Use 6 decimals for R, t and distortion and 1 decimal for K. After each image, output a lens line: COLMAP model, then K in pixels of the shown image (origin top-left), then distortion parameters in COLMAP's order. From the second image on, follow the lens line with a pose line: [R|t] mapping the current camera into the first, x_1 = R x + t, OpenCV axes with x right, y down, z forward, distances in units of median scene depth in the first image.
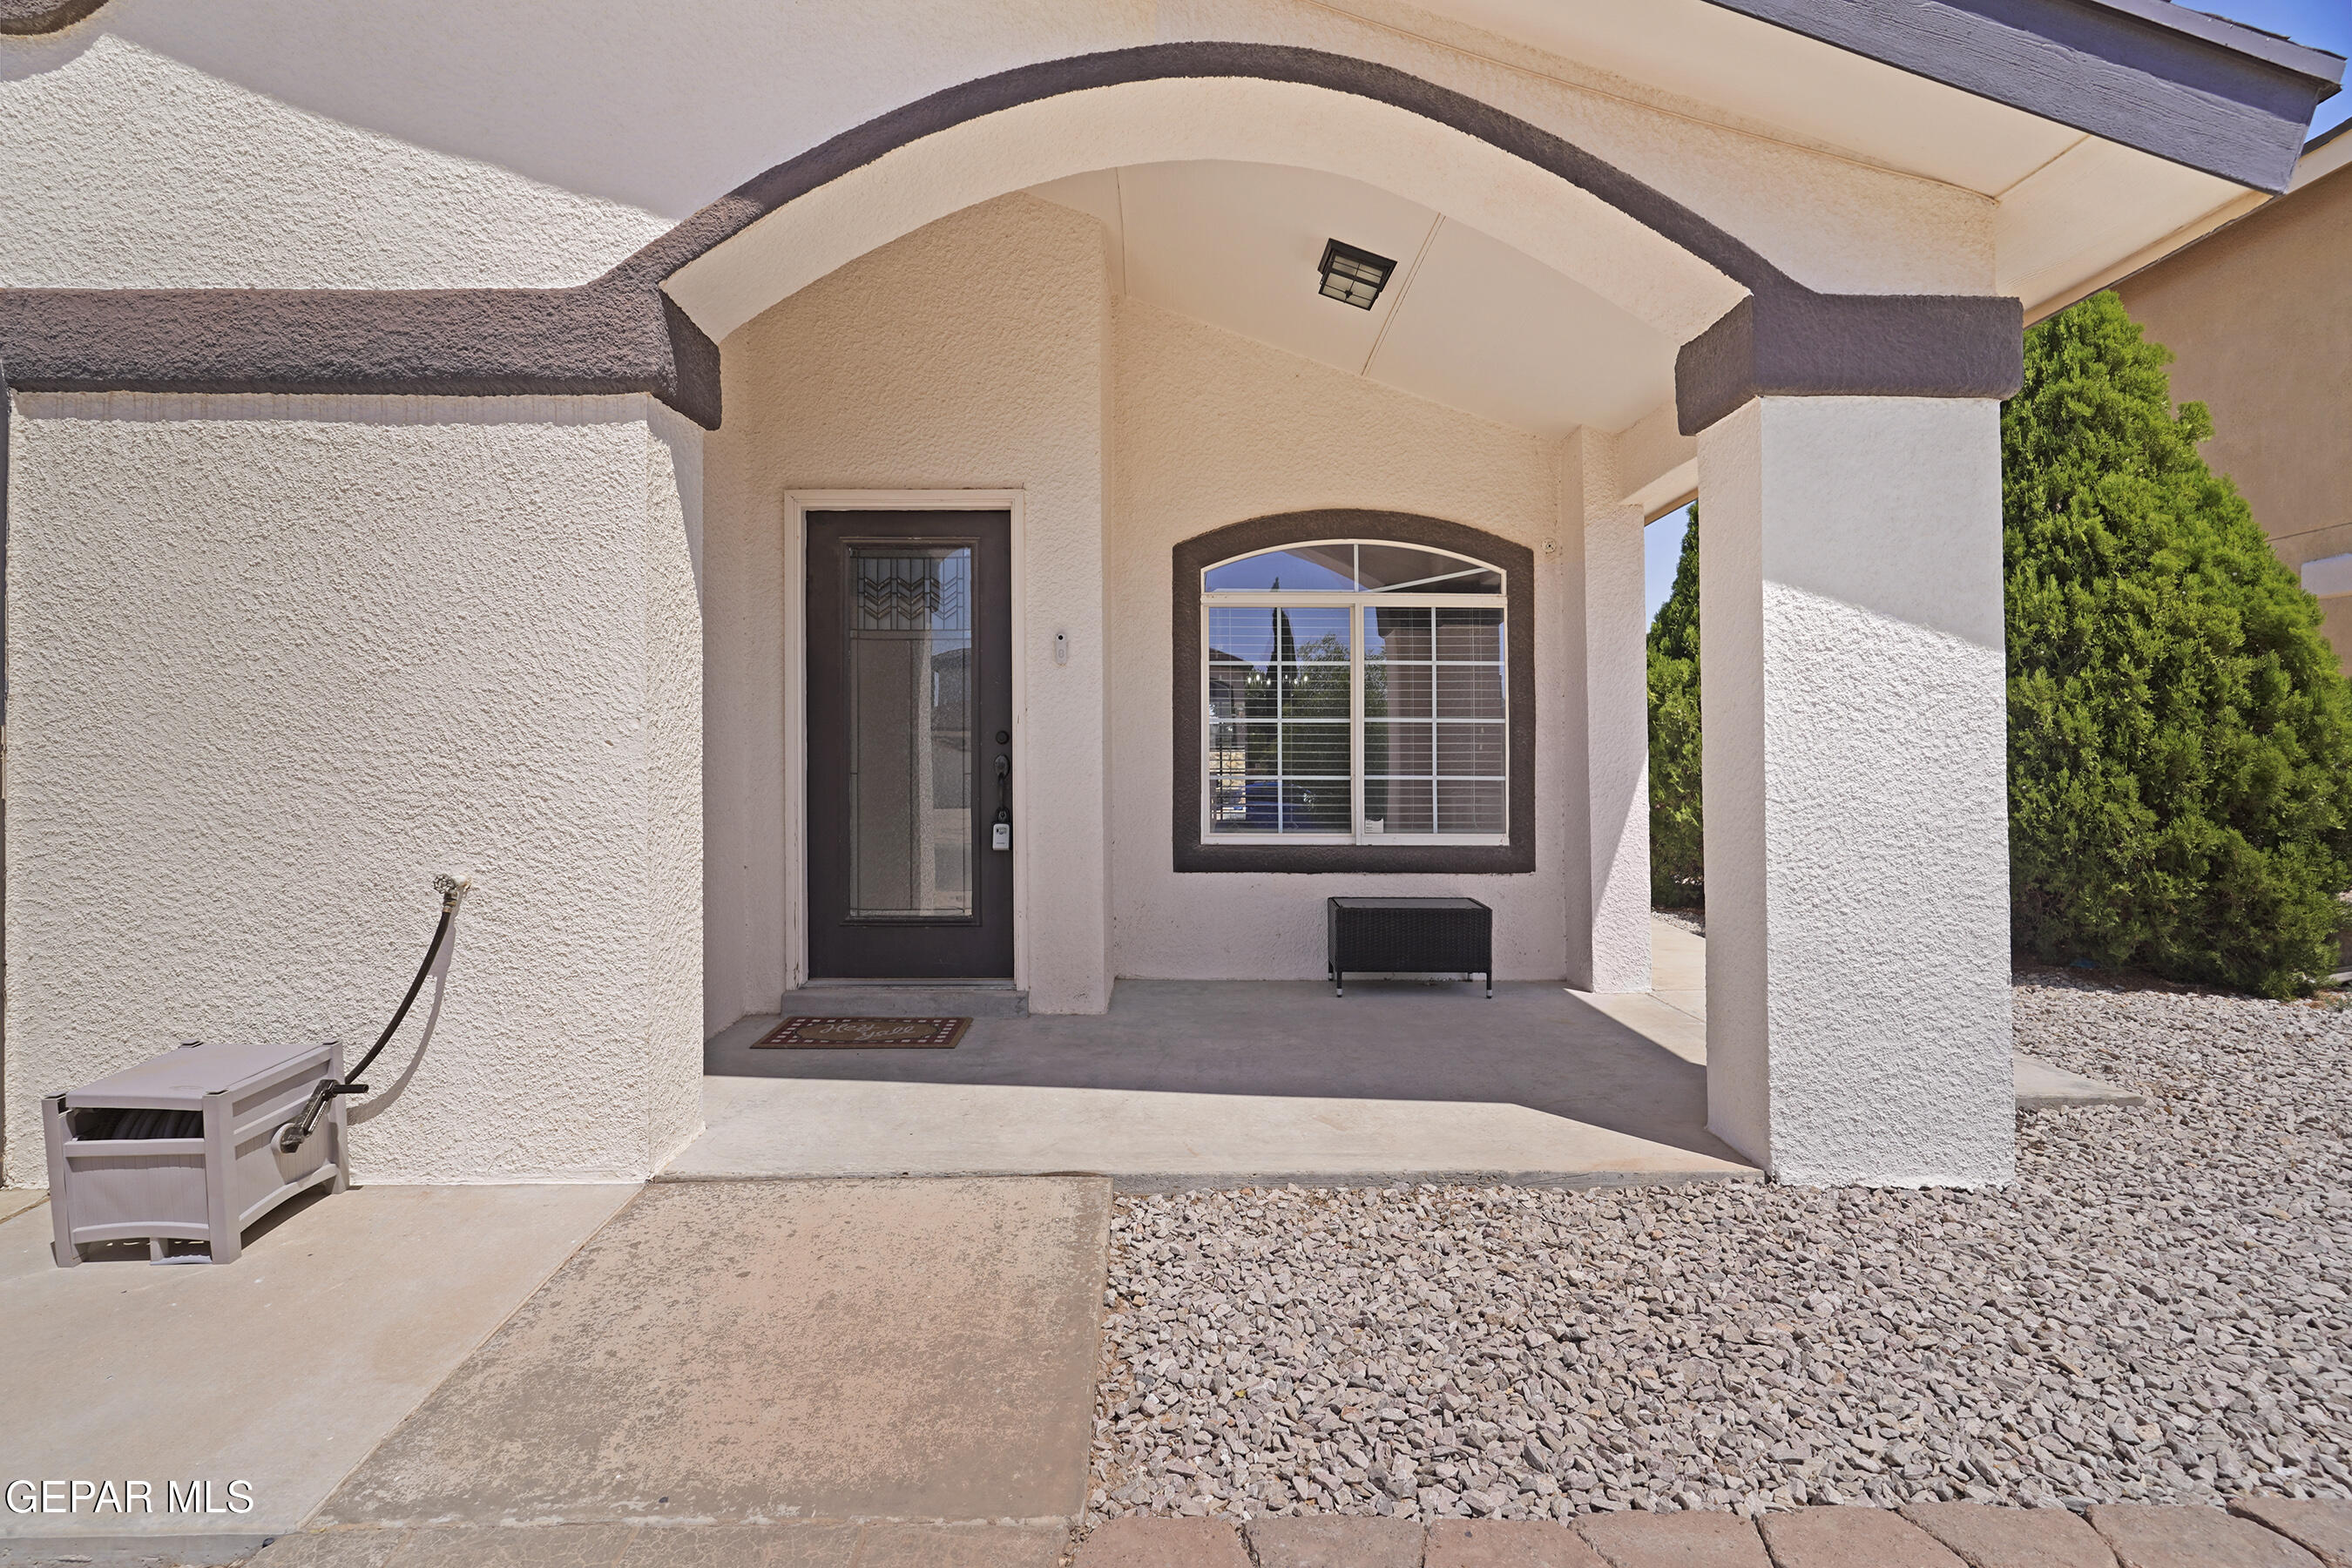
lens RADIAL K [[1126.5, 0, 1164.9], [0, 1126.5, 699.3], [0, 0, 1]] dist [-0.007449, 0.005412]
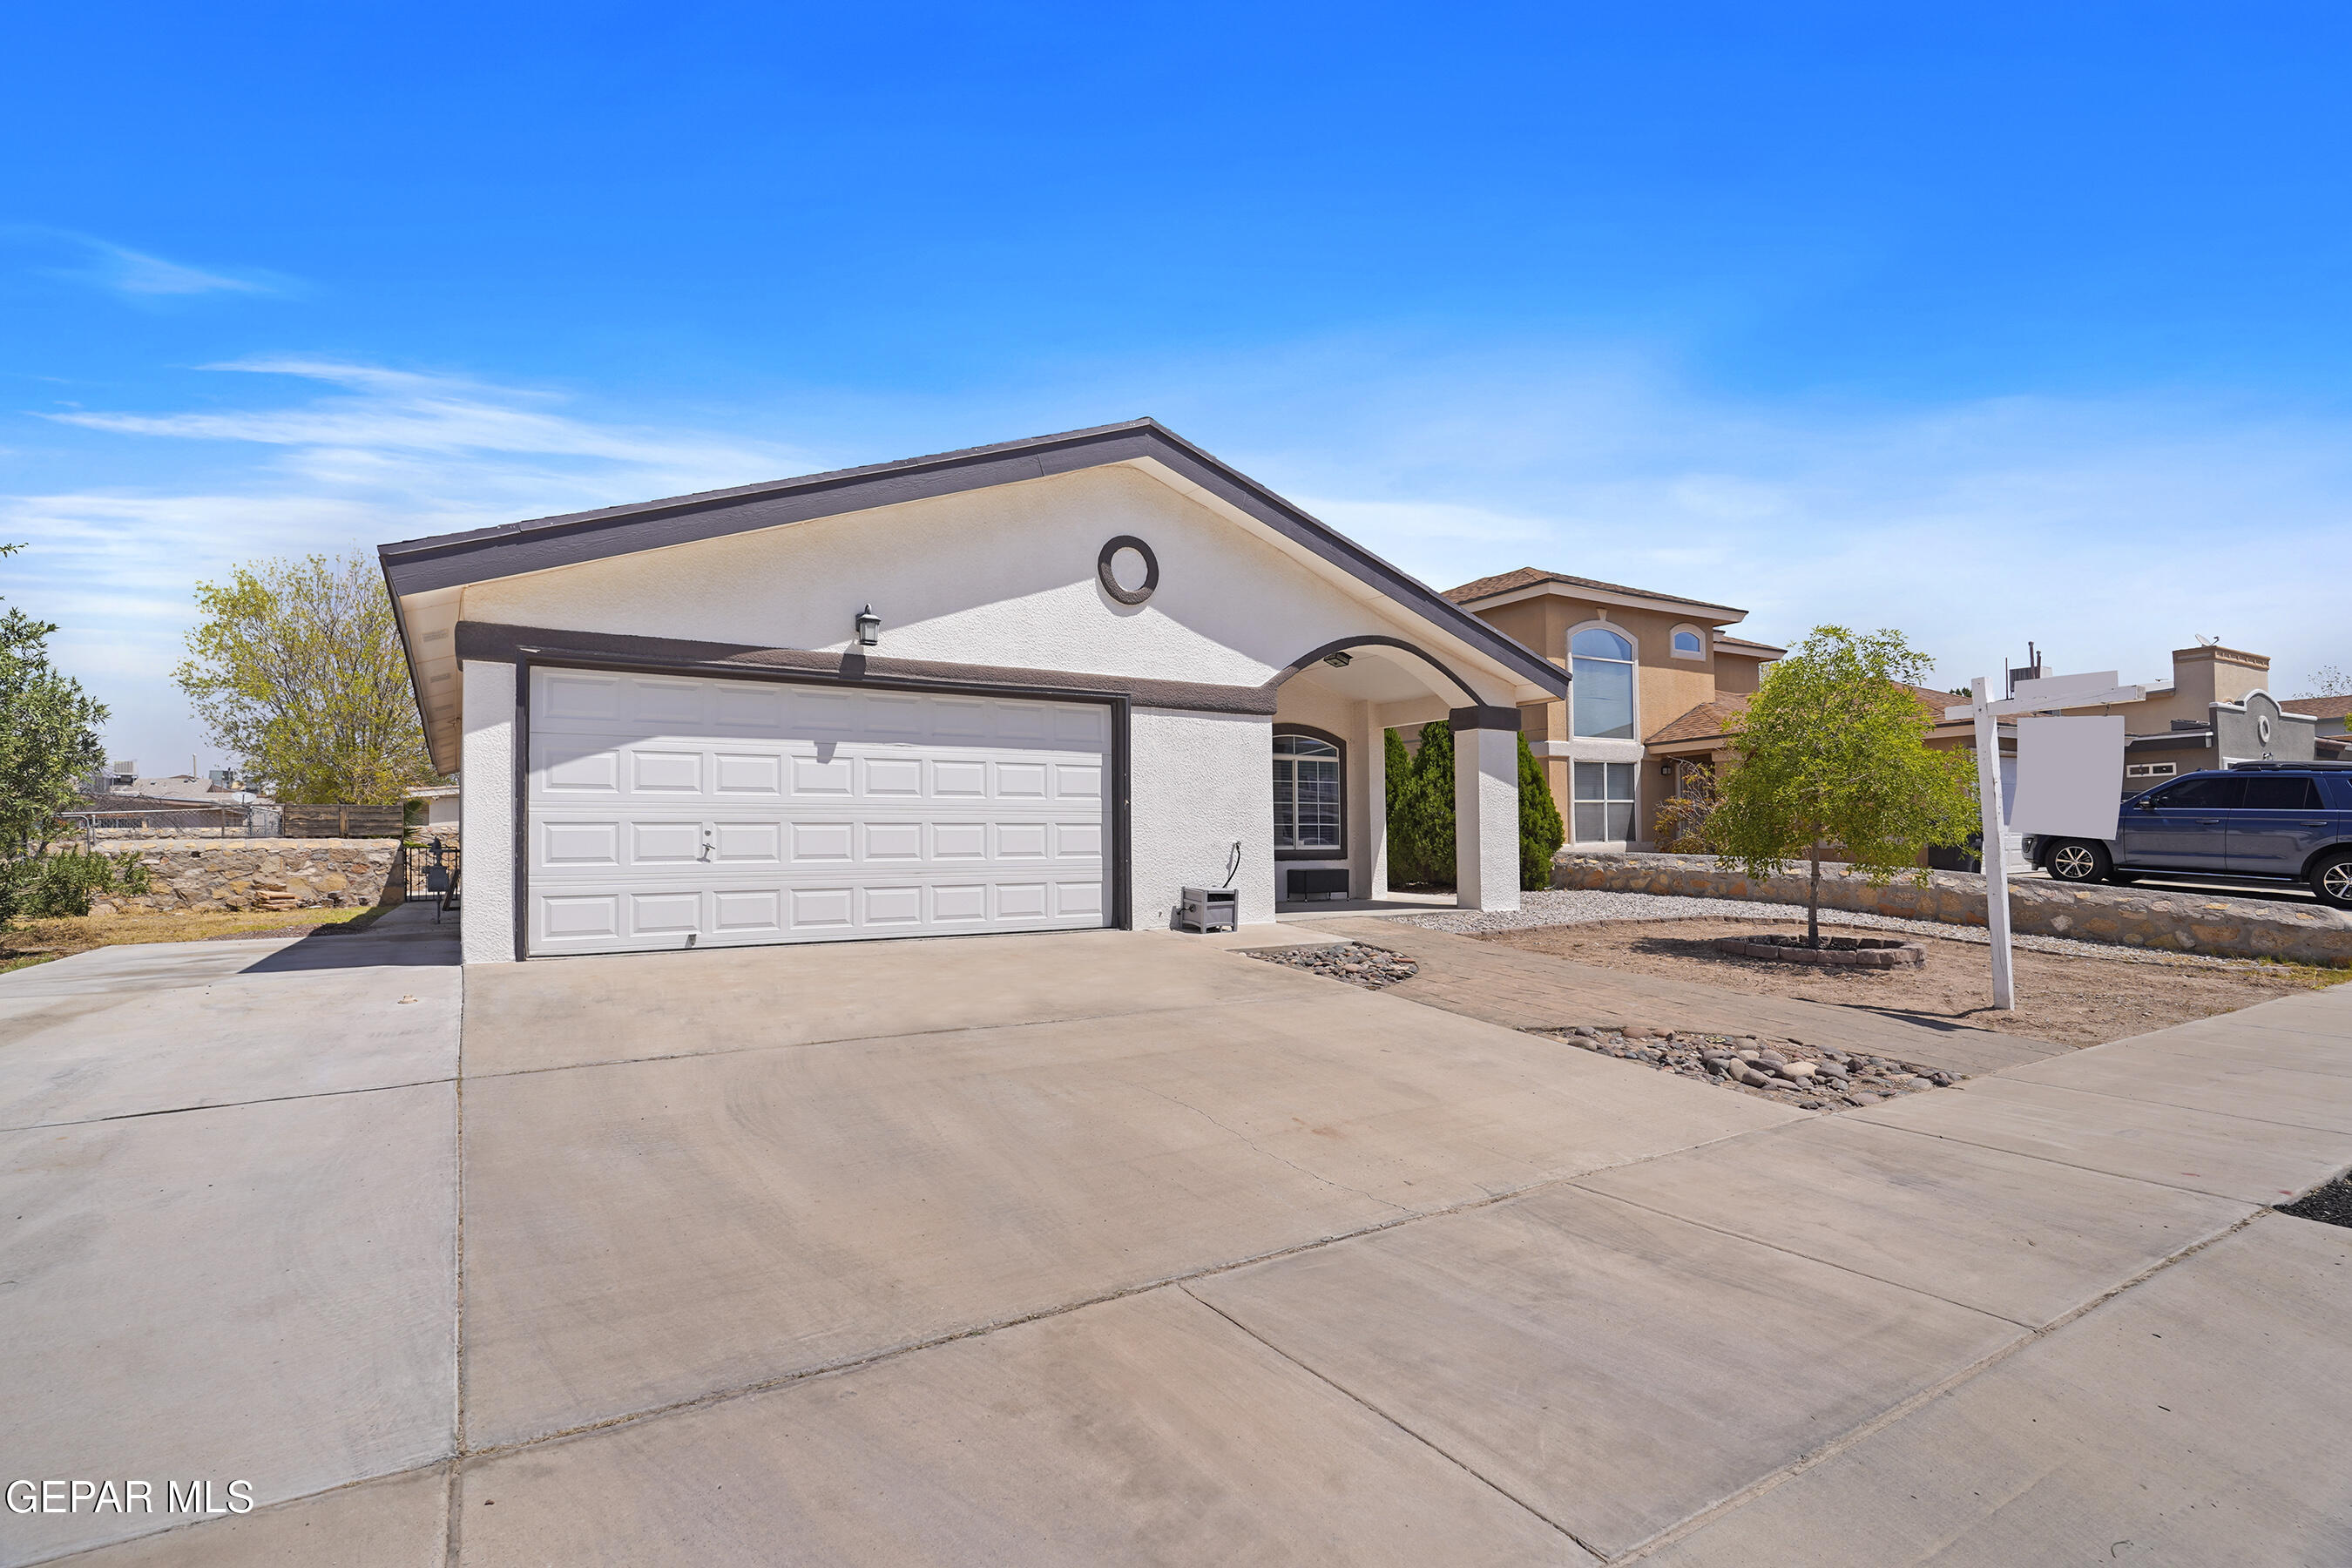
lens RADIAL K [[1126.5, 0, 1157.0], [0, 1126.5, 800.2], [0, 0, 1]] dist [-0.007449, 0.005412]
pose [[0.857637, 0.011874, 0.514118, -1.541474], [-0.021239, 0.999698, 0.012343, -0.014518], [-0.513816, -0.021505, 0.857631, -1.160675]]
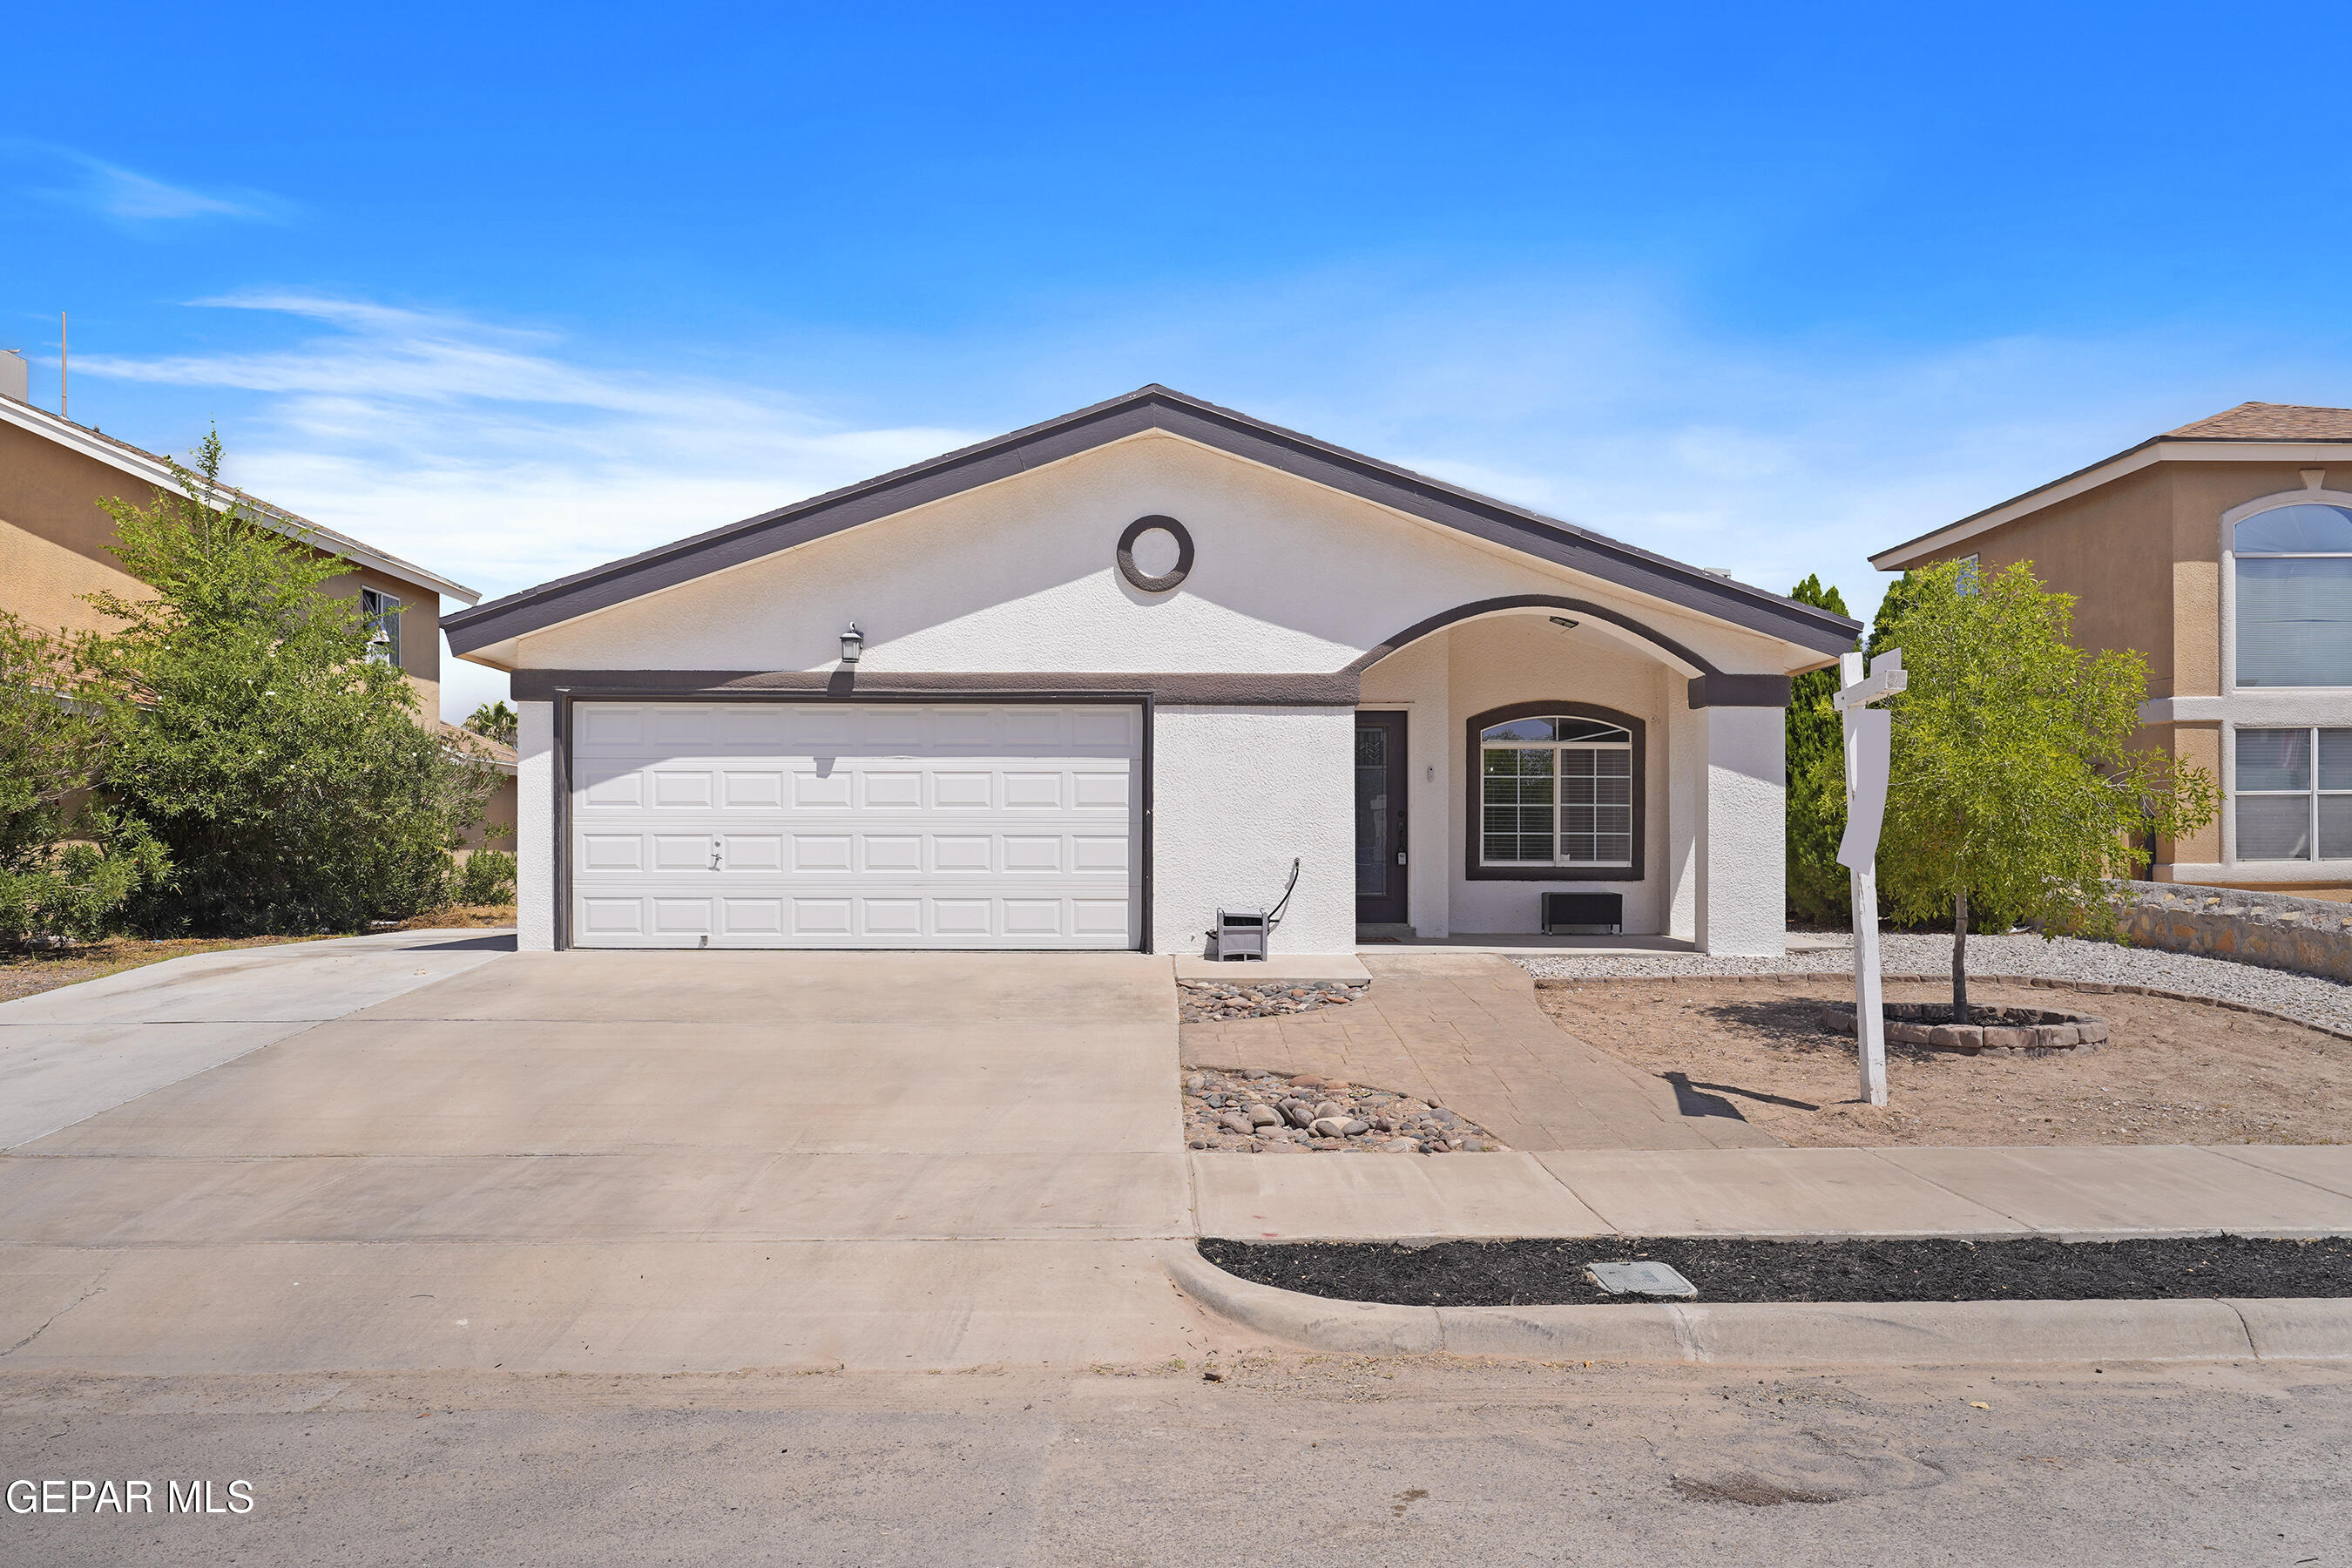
lens RADIAL K [[1621.3, 0, 1174.5], [0, 1621.3, 802.7], [0, 0, 1]] dist [0.009527, -0.001861]
pose [[0.999988, 0.001713, 0.004606, -0.555021], [-0.001865, 0.999447, 0.033209, -0.085119], [-0.004547, -0.033218, 0.999438, -2.000601]]
